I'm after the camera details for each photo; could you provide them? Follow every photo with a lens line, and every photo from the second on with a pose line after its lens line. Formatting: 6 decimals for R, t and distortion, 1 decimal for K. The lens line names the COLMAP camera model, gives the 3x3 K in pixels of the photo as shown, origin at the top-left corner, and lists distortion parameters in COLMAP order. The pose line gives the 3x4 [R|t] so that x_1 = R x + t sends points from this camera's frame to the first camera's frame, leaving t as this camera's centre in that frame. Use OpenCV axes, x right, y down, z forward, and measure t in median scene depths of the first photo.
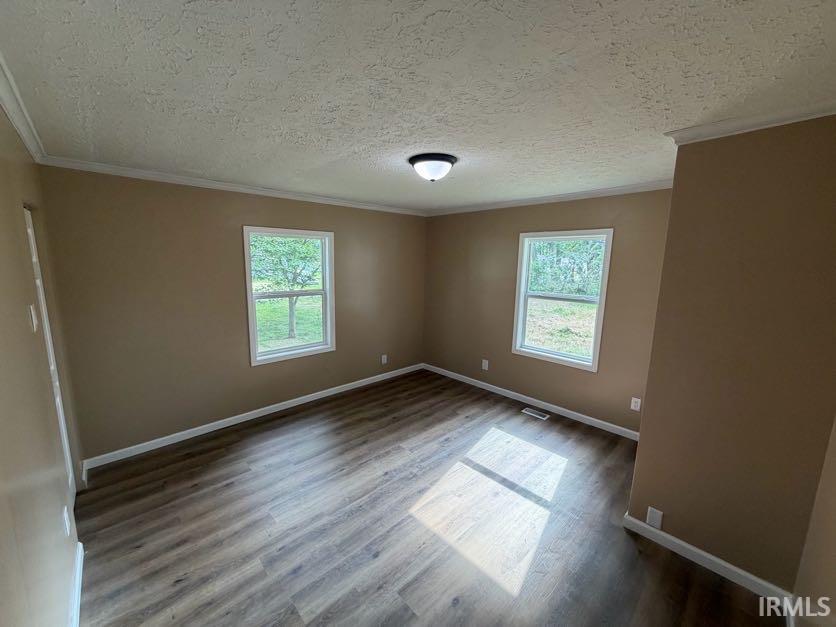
lens RADIAL K [[330.4, 0, 415.5], [0, 330.4, 314.3], [0, 0, 1]] dist [0.001266, 0.000182]
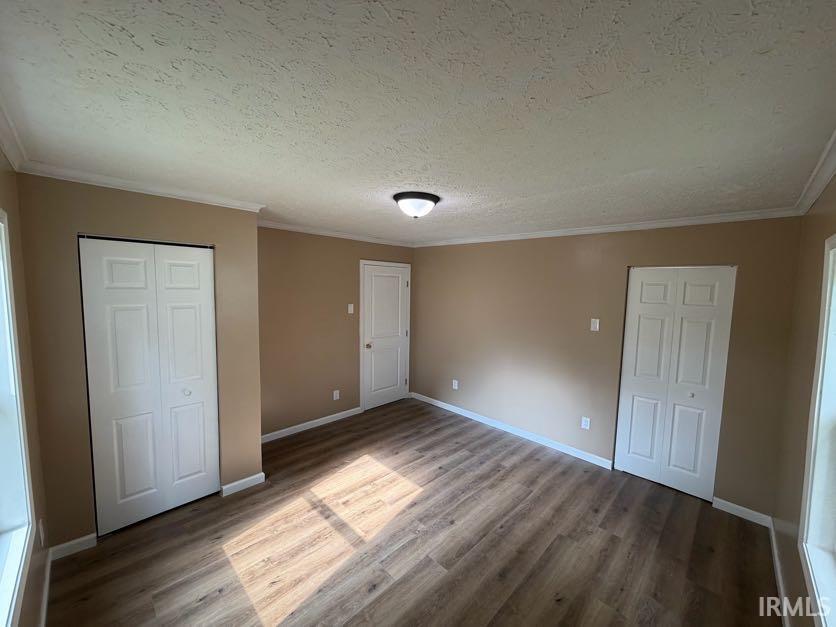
lens RADIAL K [[330.4, 0, 415.5], [0, 330.4, 314.3], [0, 0, 1]] dist [0.001266, 0.000182]
pose [[-0.998769, -0.035737, -0.034388, 0.071037], [-0.043125, 0.968233, 0.246302, -0.329423], [0.024493, 0.247482, -0.968583, 1.861151]]
